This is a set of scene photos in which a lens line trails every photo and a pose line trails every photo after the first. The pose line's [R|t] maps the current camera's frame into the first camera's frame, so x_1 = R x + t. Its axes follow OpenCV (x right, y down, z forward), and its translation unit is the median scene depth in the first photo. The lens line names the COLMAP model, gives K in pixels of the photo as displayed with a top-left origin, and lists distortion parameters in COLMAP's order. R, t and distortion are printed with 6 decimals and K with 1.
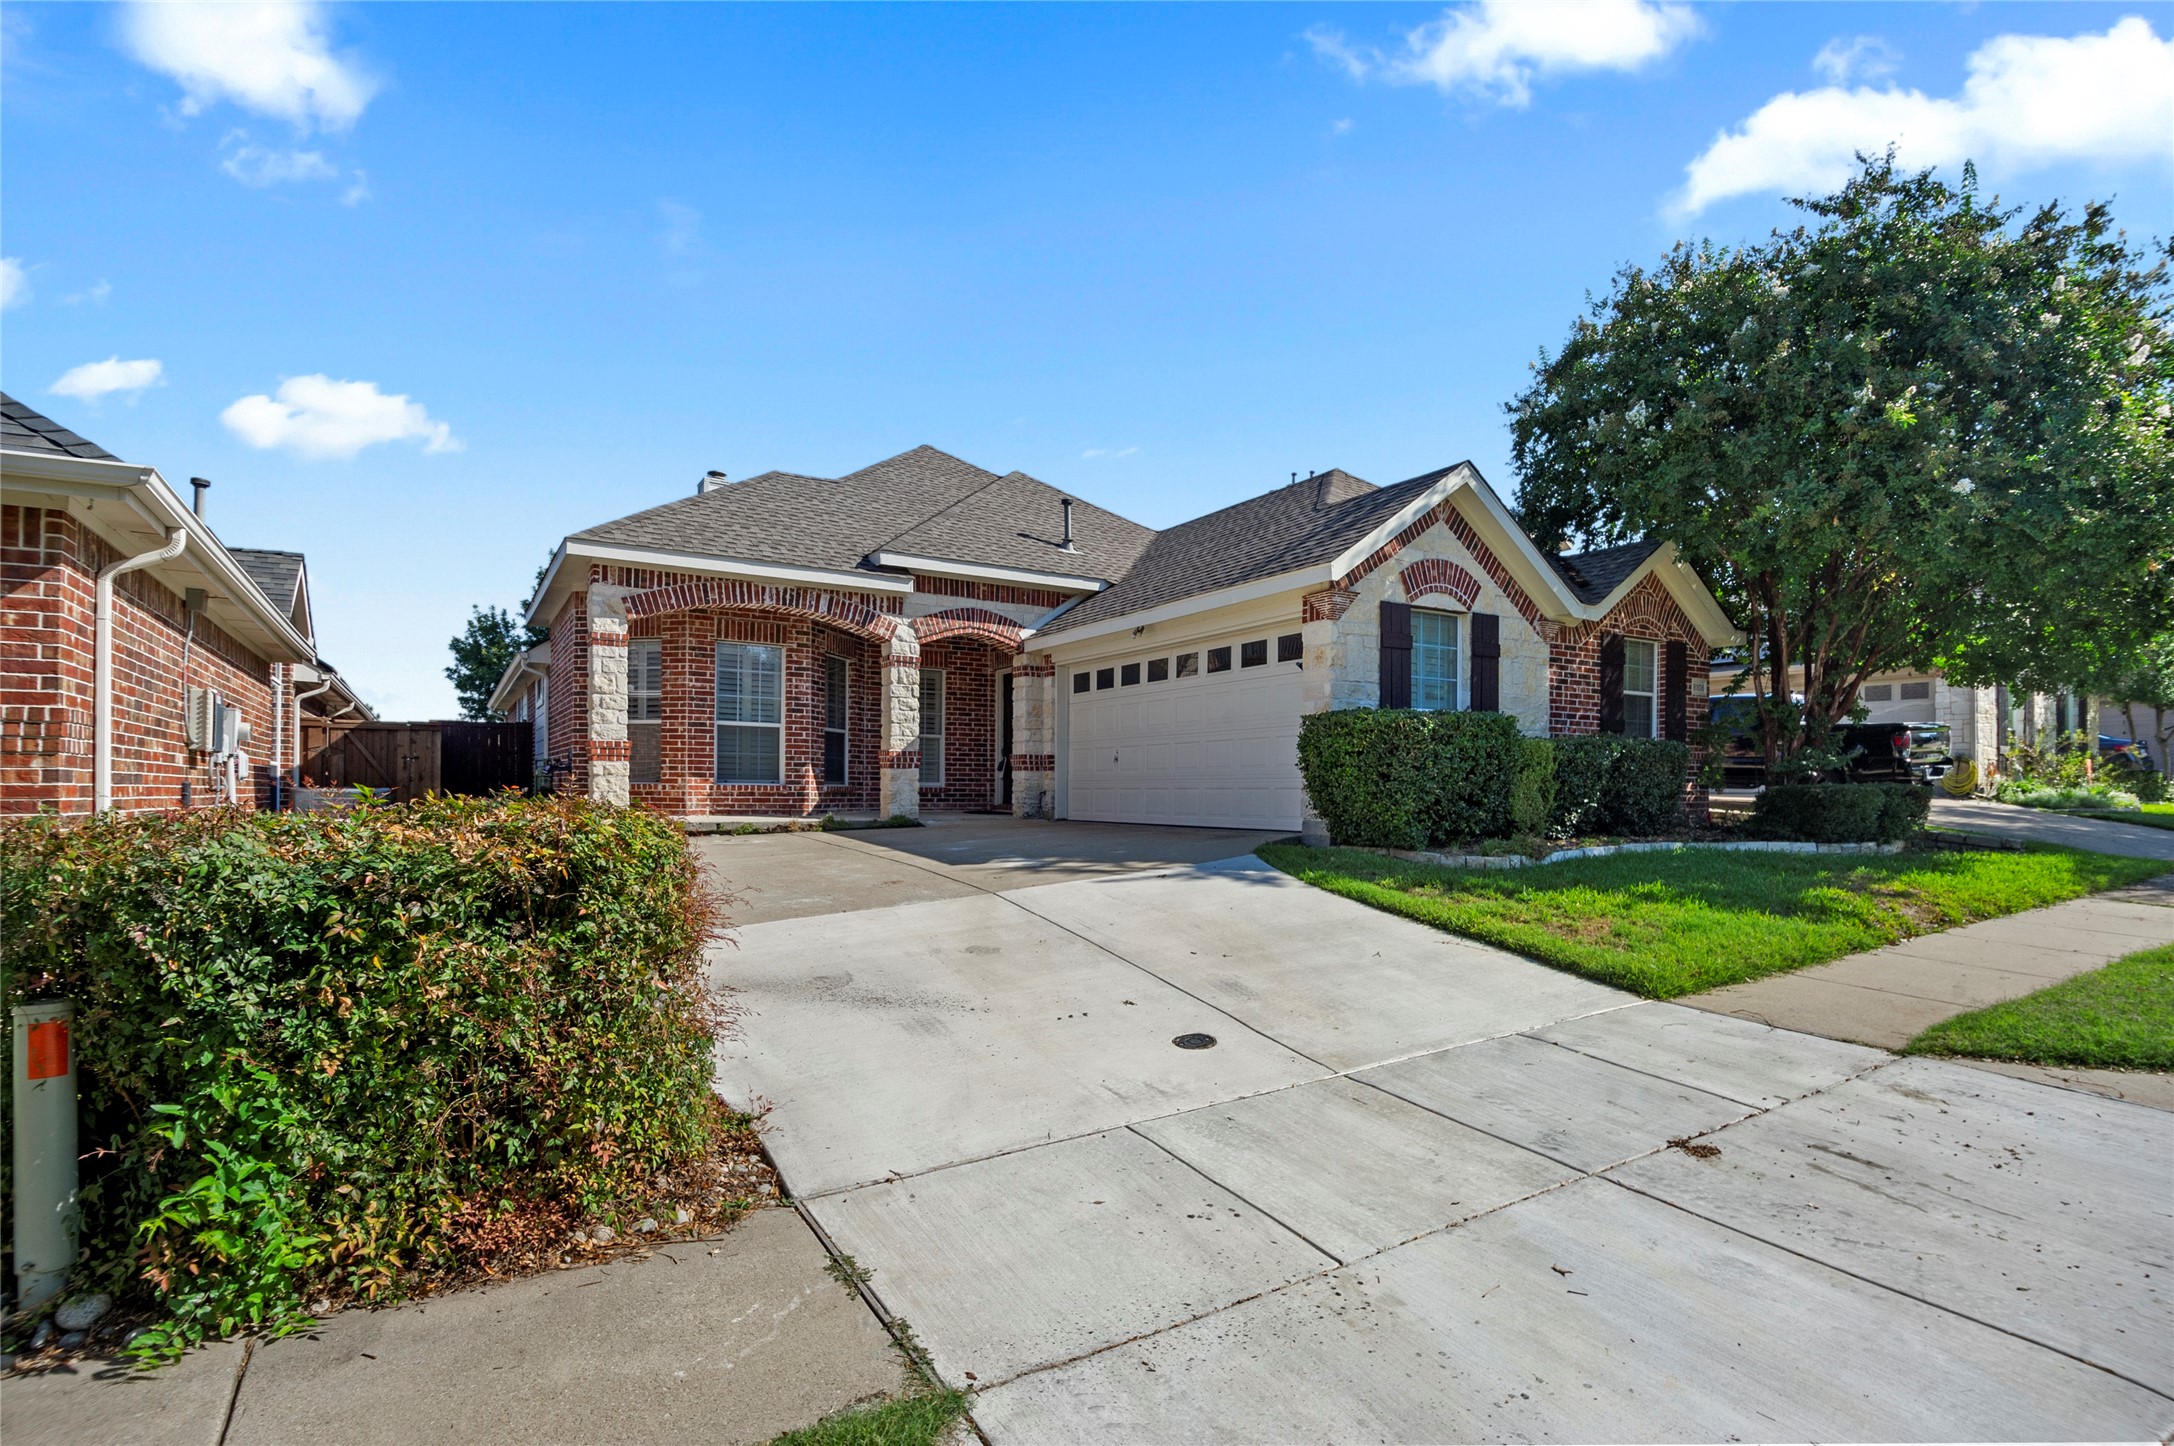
lens RADIAL K [[1078.0, 0, 1084.0], [0, 1078.0, 765.9], [0, 0, 1]] dist [0.009909, -0.020510]
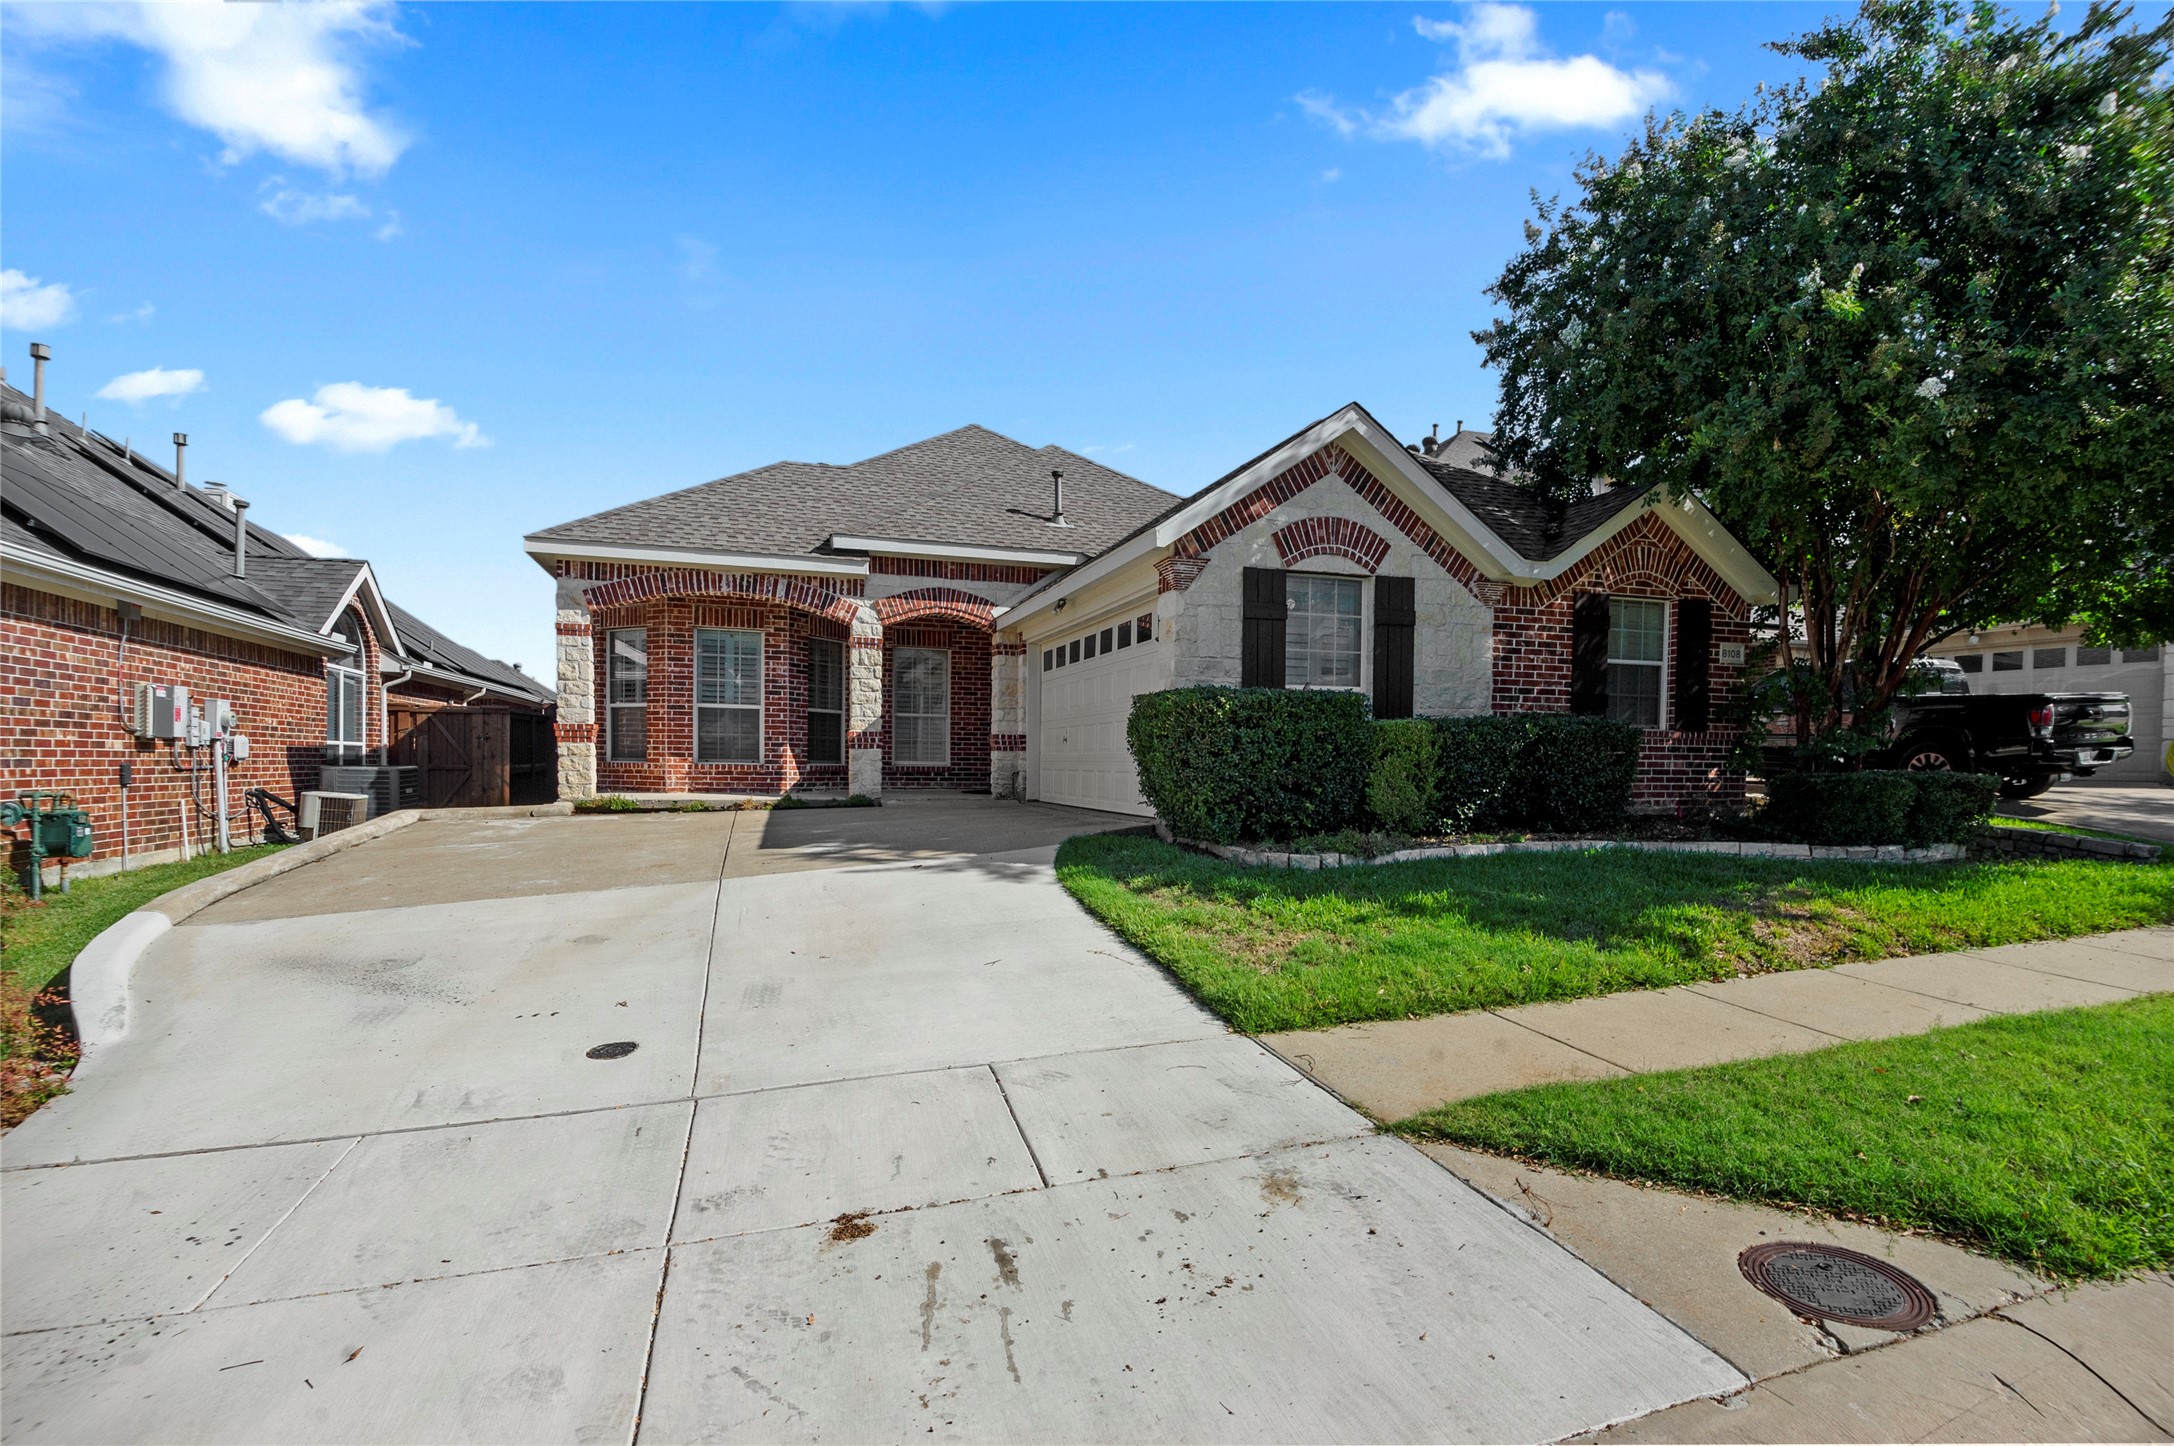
lens RADIAL K [[1068.3, 0, 1167.9], [0, 1068.3, 762.0], [0, 0, 1]] dist [0.009137, -0.019937]
pose [[0.970703, 0.005384, -0.240223, 0.390438], [0.000328, 0.999718, 0.023732, -0.009925], [0.240283, -0.023116, 0.970428, 0.102363]]
